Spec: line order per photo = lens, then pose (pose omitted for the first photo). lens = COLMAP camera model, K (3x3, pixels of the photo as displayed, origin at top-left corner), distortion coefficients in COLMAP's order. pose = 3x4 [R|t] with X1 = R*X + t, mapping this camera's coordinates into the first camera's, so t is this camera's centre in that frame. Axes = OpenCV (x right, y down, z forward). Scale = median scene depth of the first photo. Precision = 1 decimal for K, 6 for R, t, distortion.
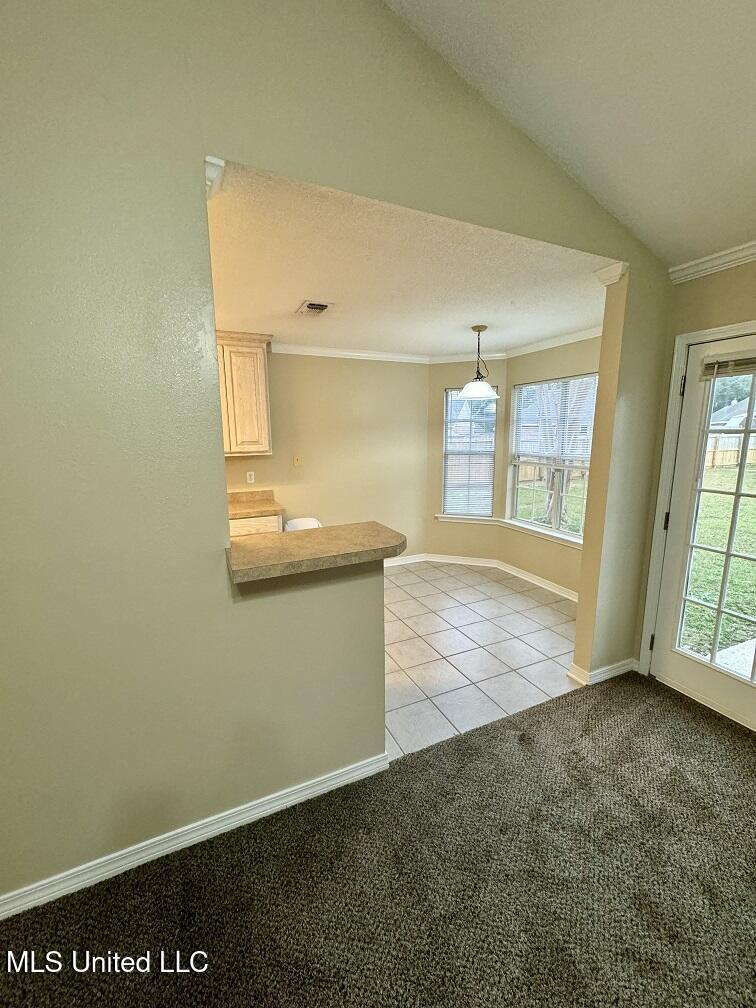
lens RADIAL K [[400.9, 0, 378.1], [0, 400.9, 503.6], [0, 0, 1]] dist [-0.004865, 0.000917]
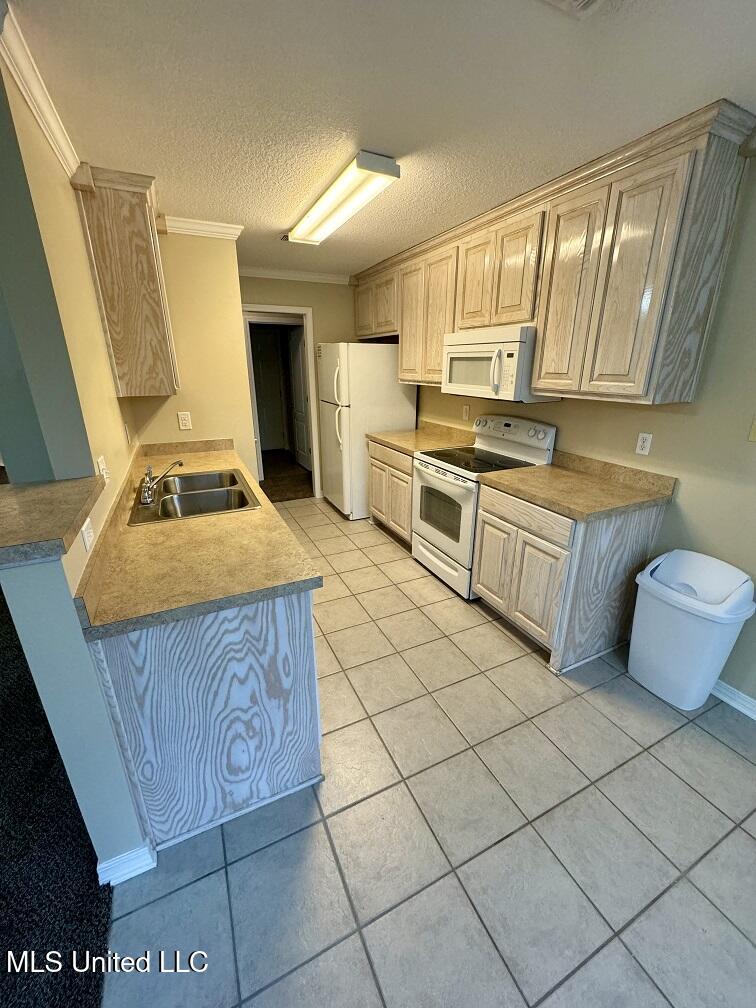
lens RADIAL K [[400.9, 0, 377.0], [0, 400.9, 501.7], [0, 0, 1]] dist [-0.004865, 0.000917]
pose [[0.019472, 0.338249, -0.940855, 0.209902], [-0.173923, 0.927832, 0.329967, -0.109317], [0.984567, 0.157211, 0.076896, 0.620823]]
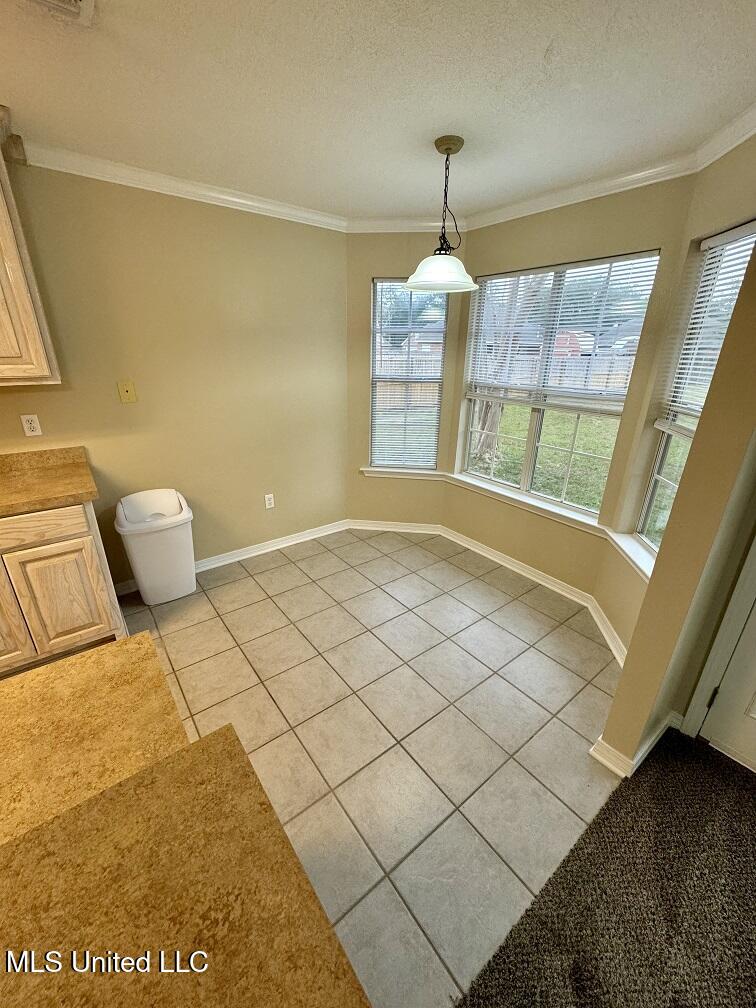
lens RADIAL K [[400.9, 0, 380.5], [0, 400.9, 503.4], [0, 0, 1]] dist [-0.004865, 0.000917]
pose [[0.972677, -0.056658, 0.225142, 0.015070], [0.010948, 0.979879, 0.199293, -0.065175], [-0.231904, -0.191383, 0.953726, 0.354951]]
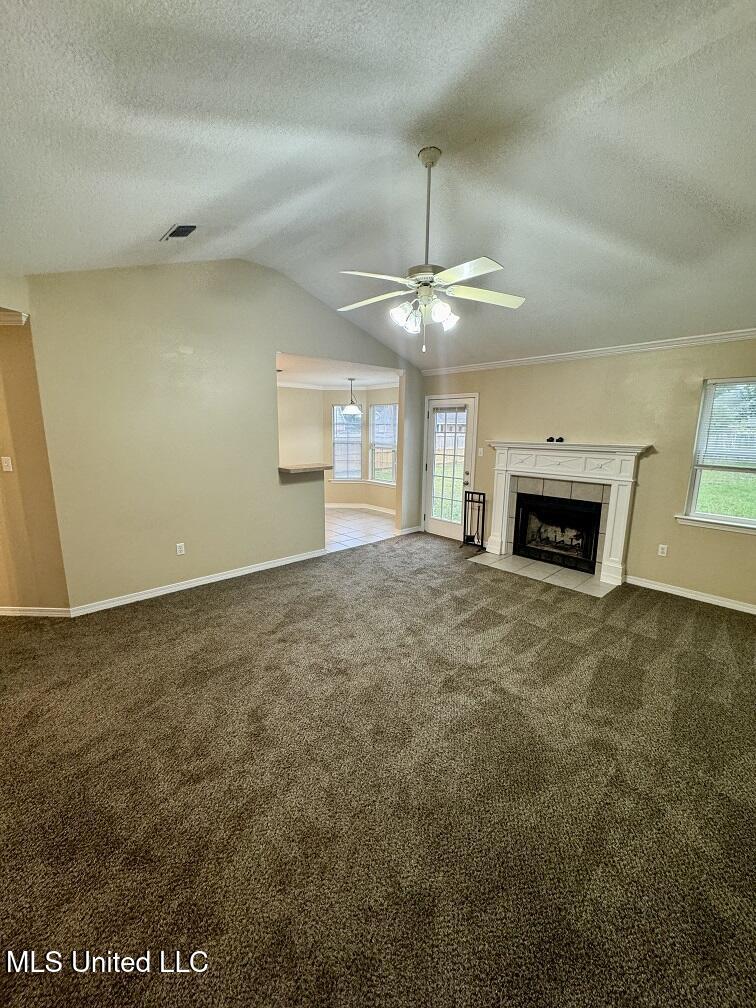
lens RADIAL K [[400.9, 0, 380.8], [0, 400.9, 498.5], [0, 0, 1]] dist [-0.004865, 0.000917]
pose [[0.948508, -0.032729, 0.315057, -0.221451], [0.034152, 0.999416, 0.001002, 0.139312], [-0.314906, 0.009809, 0.949072, -0.804847]]
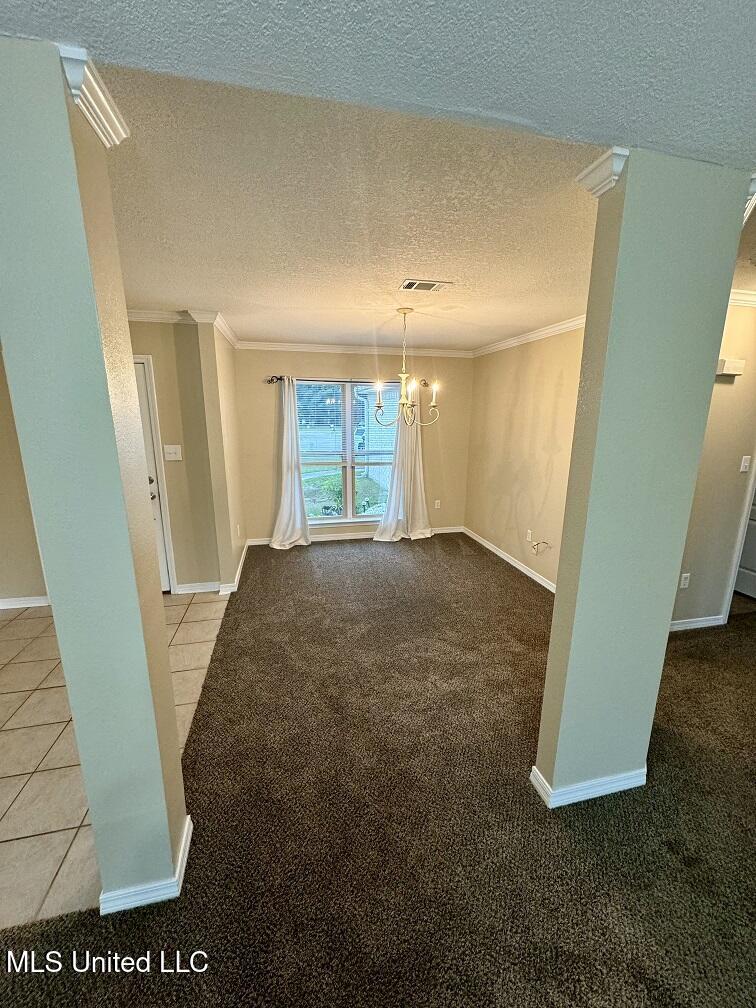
lens RADIAL K [[400.9, 0, 379.9], [0, 400.9, 503.2], [0, 0, 1]] dist [-0.004865, 0.000917]
pose [[-0.201454, 0.232020, -0.951621, -0.281716], [-0.177511, 0.946804, 0.268424, 0.035606], [0.963279, 0.222998, -0.149551, -0.283859]]
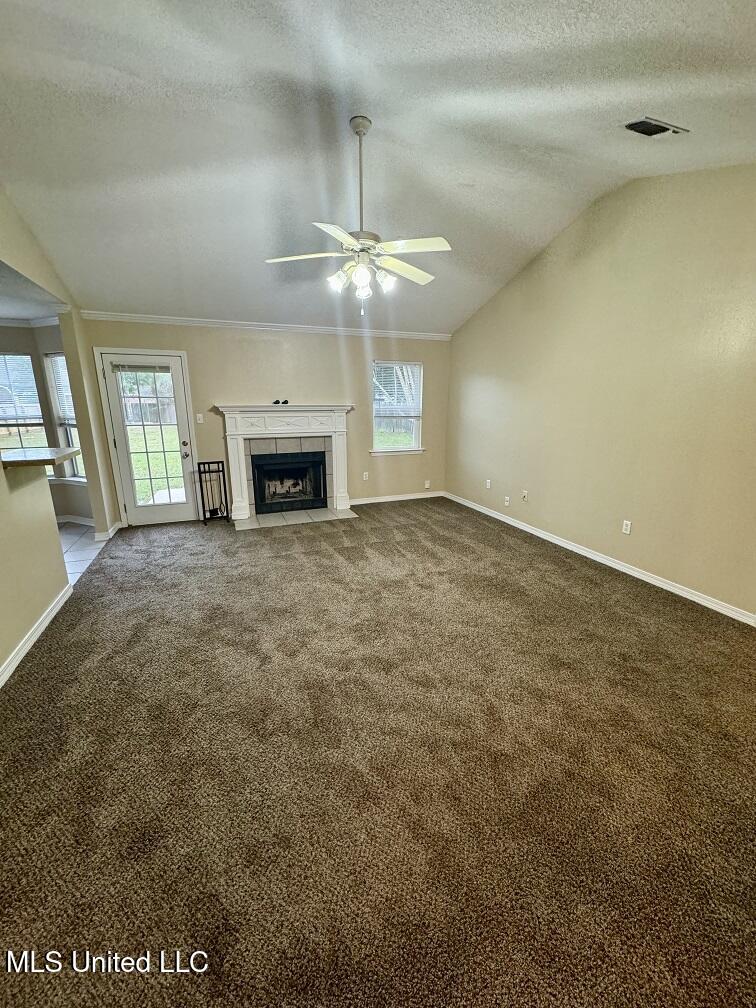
lens RADIAL K [[400.9, 0, 374.3], [0, 400.9, 503.5], [0, 0, 1]] dist [-0.004865, 0.000917]
pose [[0.061474, -0.233377, 0.970441, -0.701811], [0.176185, 0.959550, 0.219597, 0.071428], [-0.982436, 0.157477, 0.100105, -0.239218]]
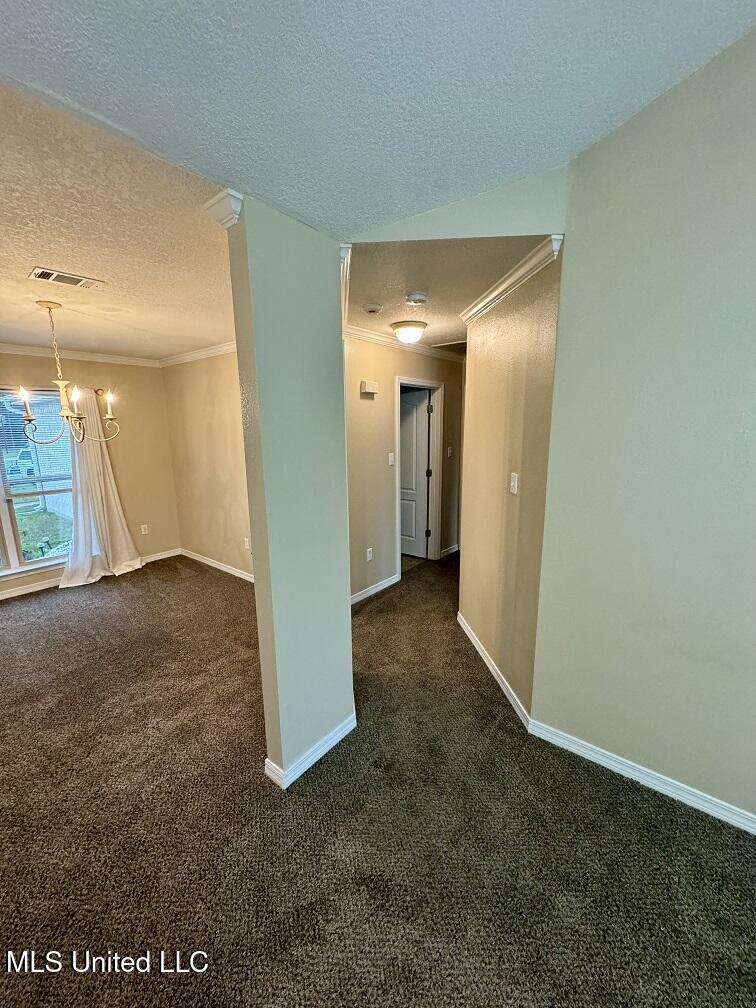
lens RADIAL K [[400.9, 0, 378.9], [0, 400.9, 503.0], [0, 0, 1]] dist [-0.004865, 0.000917]
pose [[0.447460, 0.183108, -0.875358, -0.260378], [-0.154017, 0.979968, 0.126261, 0.031349], [0.880942, 0.078323, 0.466698, -0.244181]]
